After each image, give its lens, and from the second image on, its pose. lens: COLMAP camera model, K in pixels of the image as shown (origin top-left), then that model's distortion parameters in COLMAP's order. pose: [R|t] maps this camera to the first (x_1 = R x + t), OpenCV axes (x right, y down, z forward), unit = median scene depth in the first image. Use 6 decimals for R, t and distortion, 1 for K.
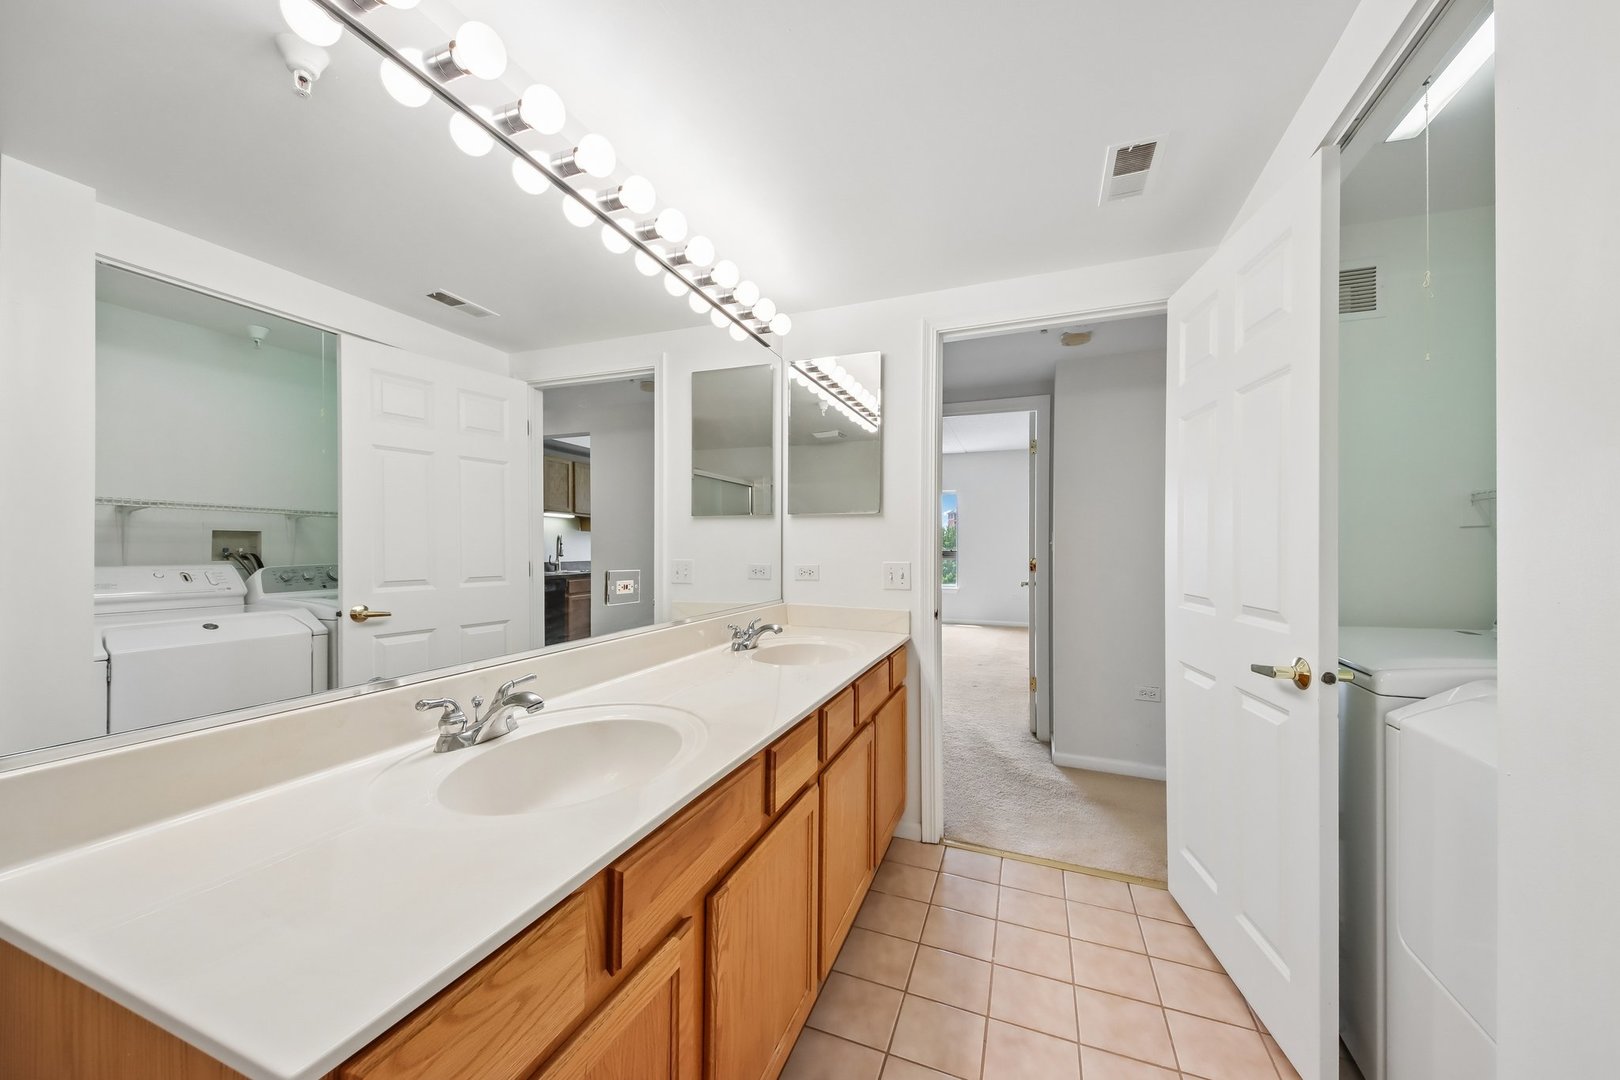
lens RADIAL K [[602.5, 0, 795.6], [0, 602.5, 547.5], [0, 0, 1]] dist [0.000309, -0.000567]
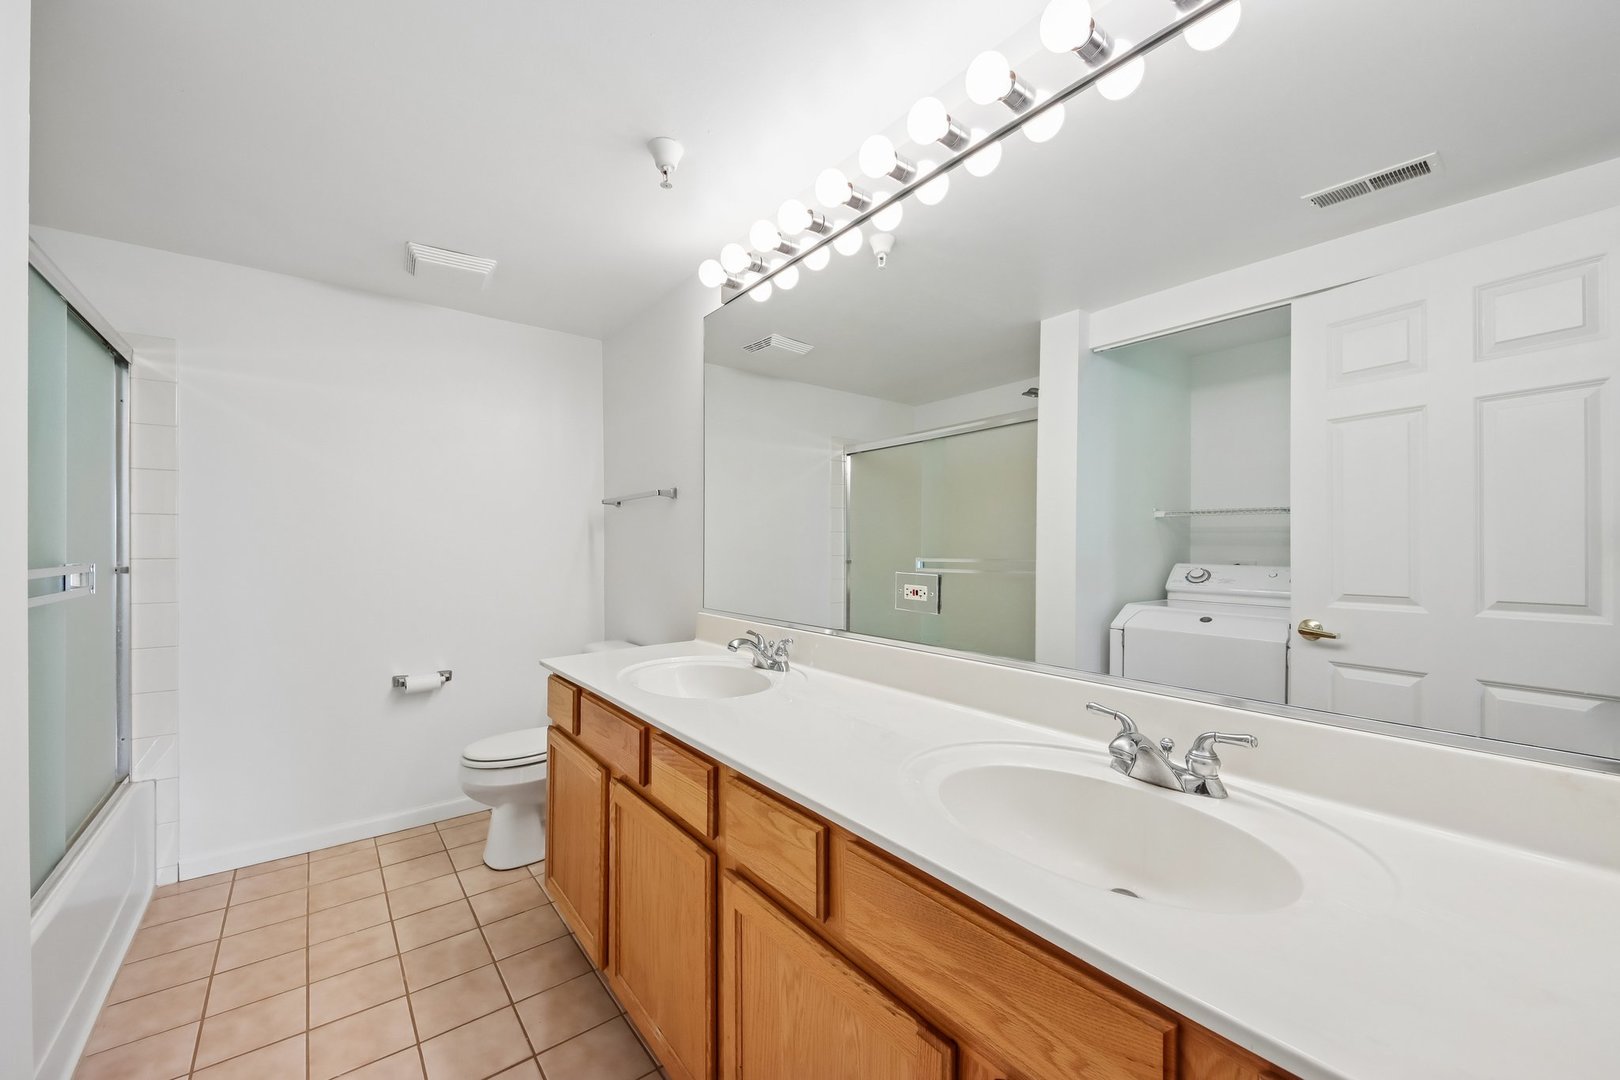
lens RADIAL K [[602.5, 0, 795.3], [0, 602.5, 543.1], [0, 0, 1]] dist [0.000309, -0.000567]
pose [[-0.507811, -0.012534, -0.861377, 0.346922], [-0.003512, 0.999916, -0.012480, 0.004119], [0.861461, -0.003312, -0.507812, 0.823032]]
